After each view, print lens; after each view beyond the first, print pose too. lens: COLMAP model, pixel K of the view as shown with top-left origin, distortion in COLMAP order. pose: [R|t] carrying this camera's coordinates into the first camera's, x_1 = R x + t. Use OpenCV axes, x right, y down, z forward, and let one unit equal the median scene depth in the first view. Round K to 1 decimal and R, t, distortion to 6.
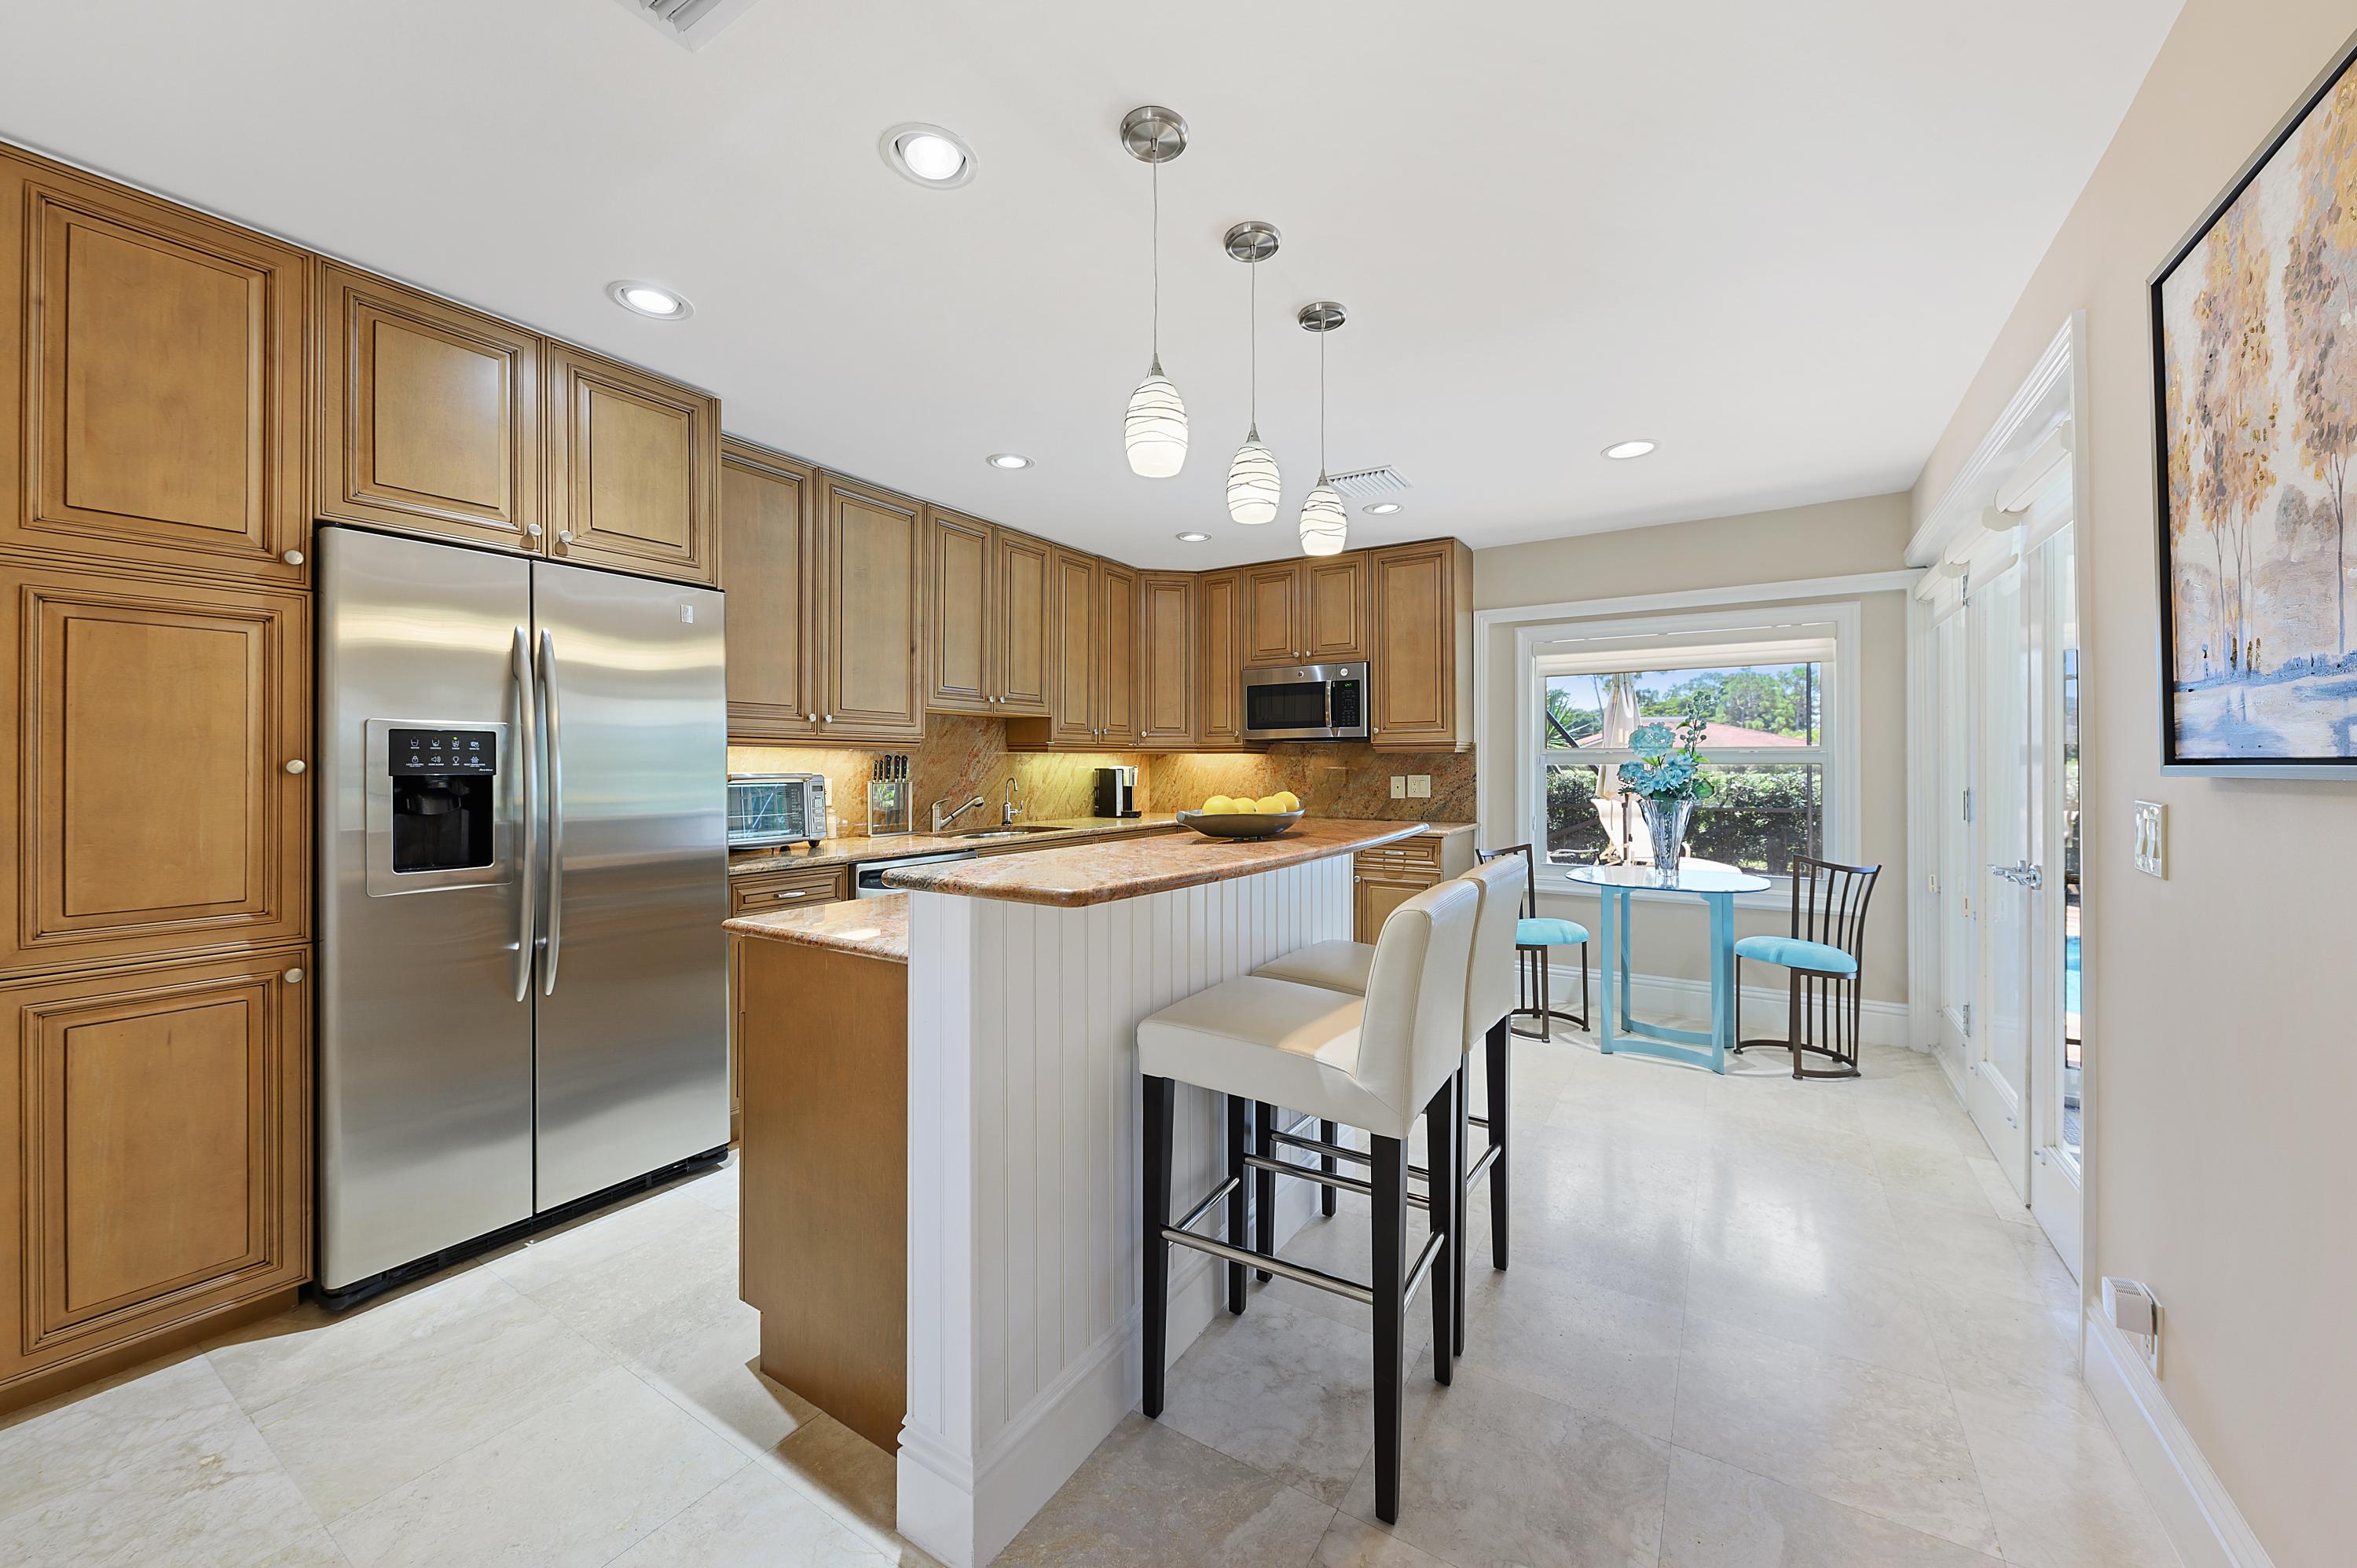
lens RADIAL K [[881.5, 0, 1180.6], [0, 881.5, 770.1], [0, 0, 1]] dist [0.001089, -0.000004]
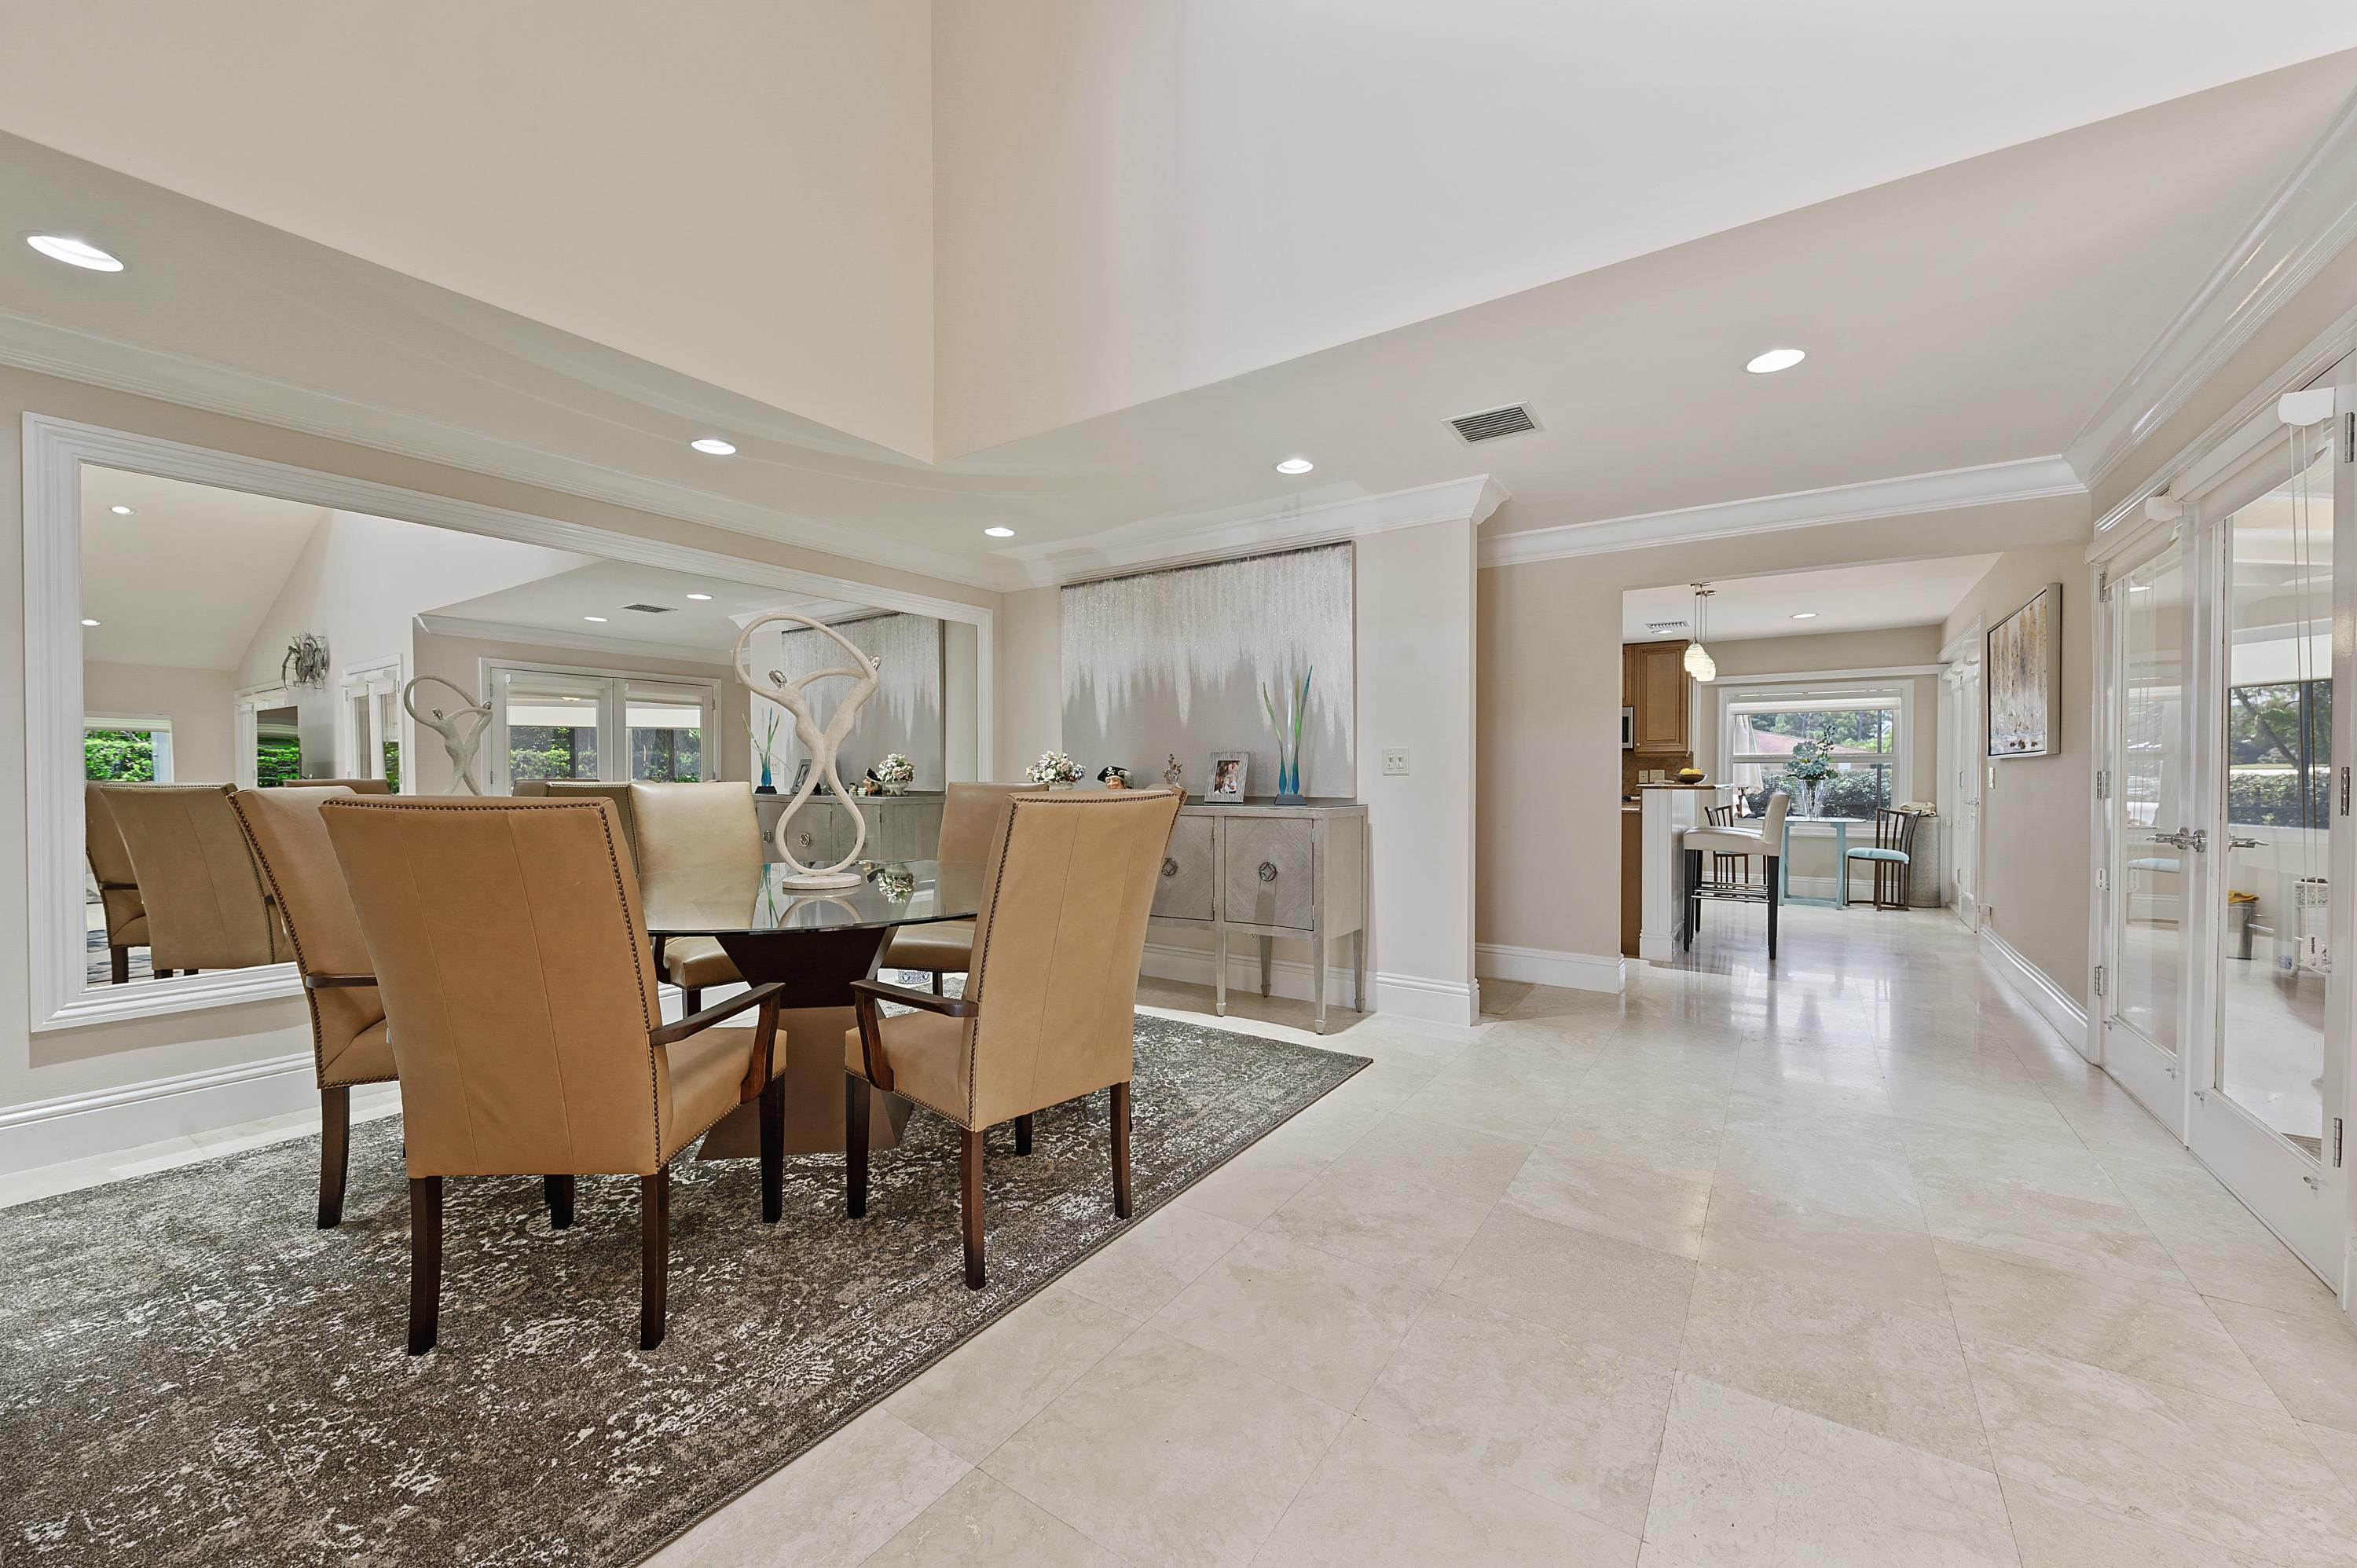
lens RADIAL K [[912.9, 0, 1171.7], [0, 912.9, 788.4], [0, 0, 1]] dist [0.001474, 0.000058]
pose [[0.999500, 0.005274, -0.031182, -0.842435], [-0.004915, 0.999921, 0.011594, 0.035669], [0.031241, -0.011435, 0.999446, -1.122886]]
